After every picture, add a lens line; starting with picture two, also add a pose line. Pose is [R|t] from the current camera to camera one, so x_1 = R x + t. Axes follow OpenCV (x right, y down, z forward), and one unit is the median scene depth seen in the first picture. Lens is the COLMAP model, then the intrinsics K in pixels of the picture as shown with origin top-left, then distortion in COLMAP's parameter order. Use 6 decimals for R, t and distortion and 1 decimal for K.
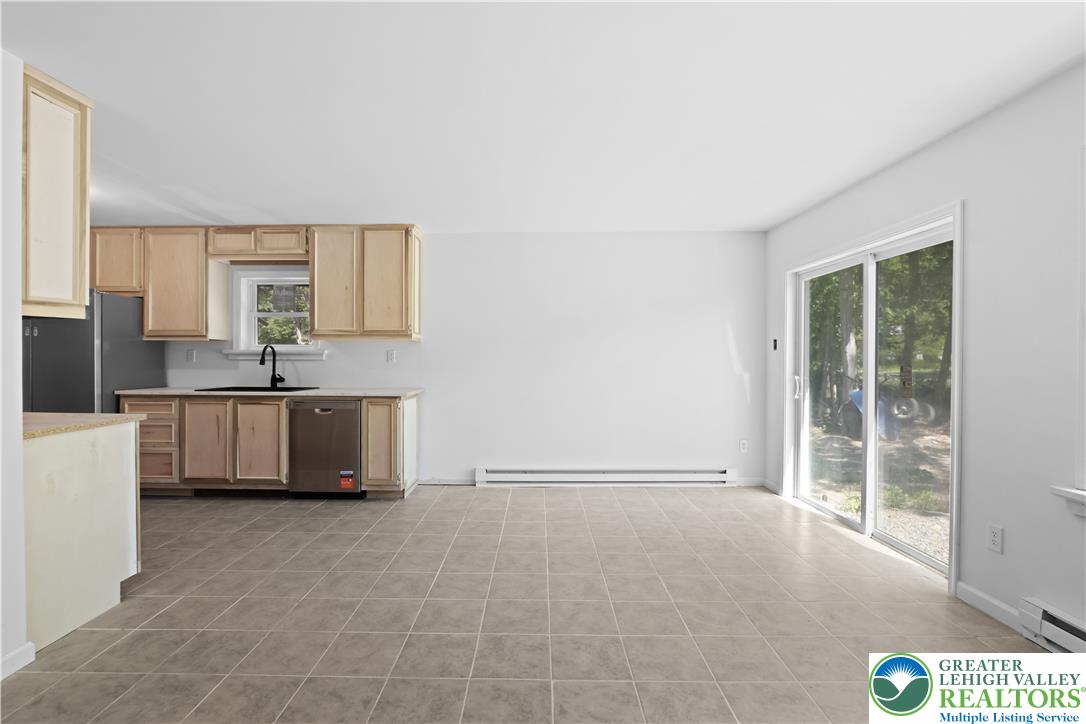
lens RADIAL K [[505.8, 0, 531.6], [0, 505.8, 360.9], [0, 0, 1]] dist [-0.012222, -0.000137]
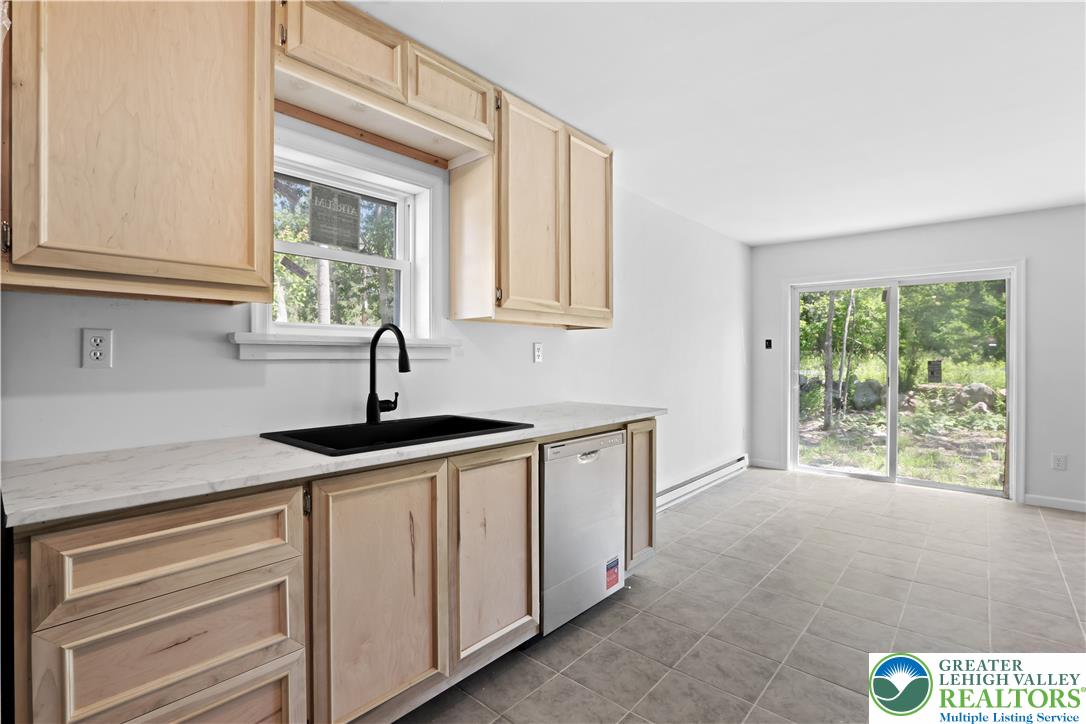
lens RADIAL K [[505.8, 0, 536.3], [0, 505.8, 356.9], [0, 0, 1]] dist [-0.012222, -0.000137]
pose [[0.650151, -0.002644, 0.759800, -0.842431], [0.001823, 0.999996, 0.001920, -0.005615], [-0.759803, 0.000137, 0.650154, 0.692330]]
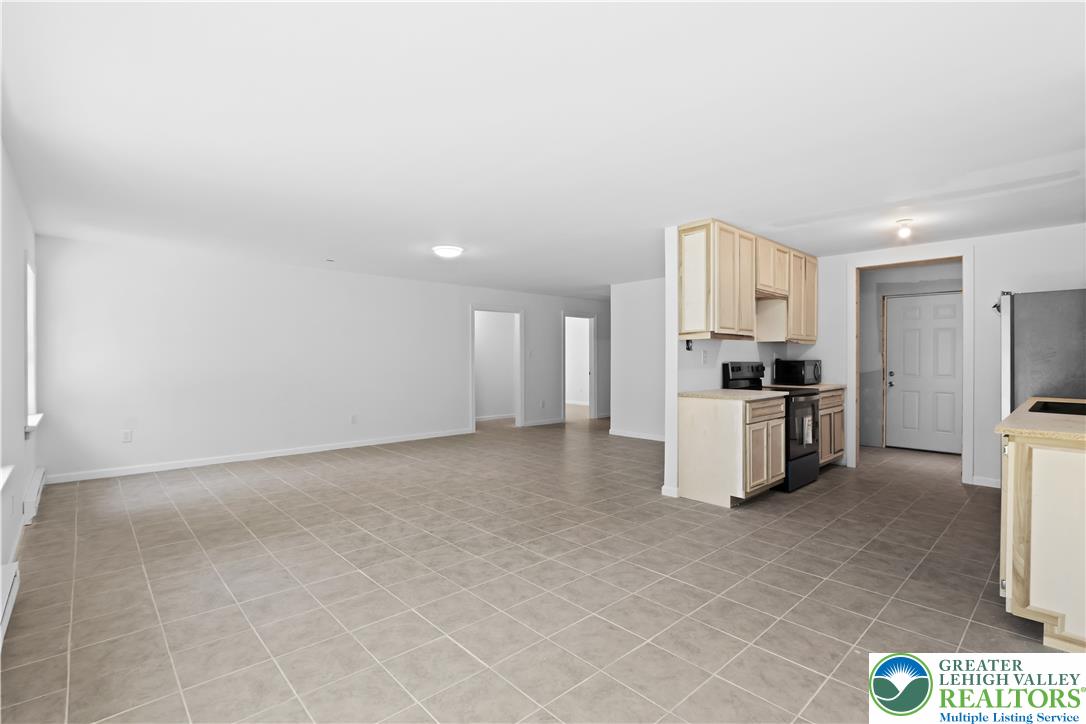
lens RADIAL K [[505.8, 0, 540.5], [0, 505.8, 360.8], [0, 0, 1]] dist [-0.012222, -0.000137]
pose [[-0.722798, 0.000545, -0.691059, 0.457382], [-0.008576, 0.999916, 0.009758, -0.007832], [0.691006, 0.012979, -0.722733, 1.034898]]
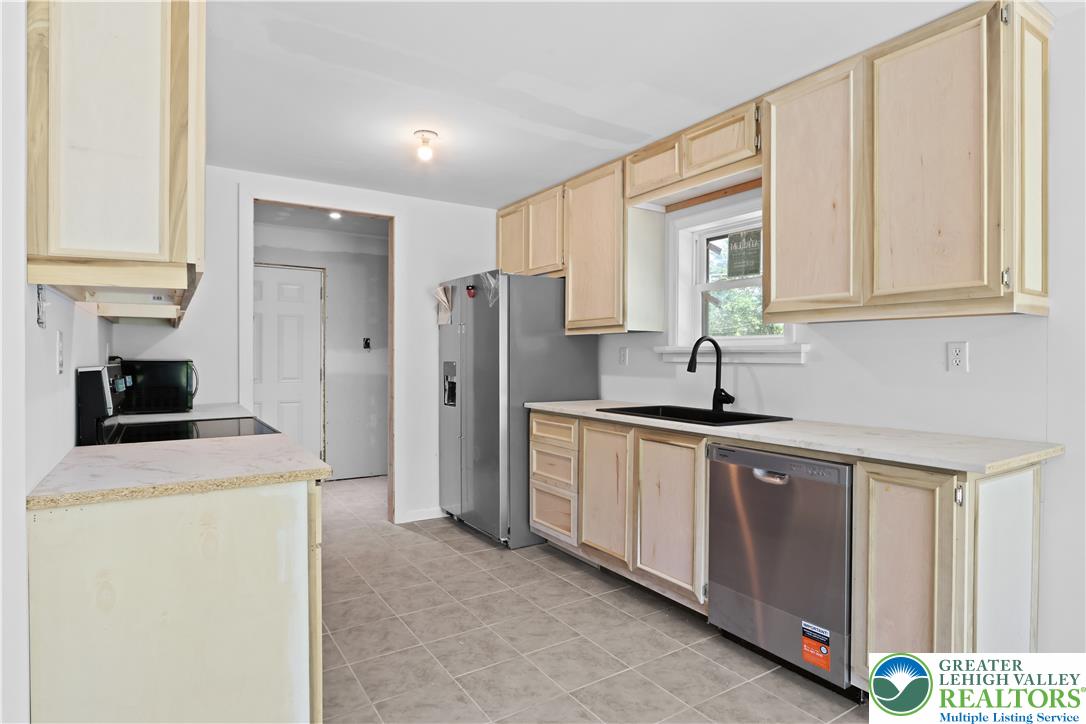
lens RADIAL K [[581.4, 0, 535.0], [0, 581.4, 358.7], [0, 0, 1]] dist [-0.019342, 0.001991]
pose [[0.551367, 0.001996, -0.834260, -0.089850], [-0.005870, 0.999982, -0.001488, -0.005371], [0.834242, 0.005718, 0.551369, 0.526411]]
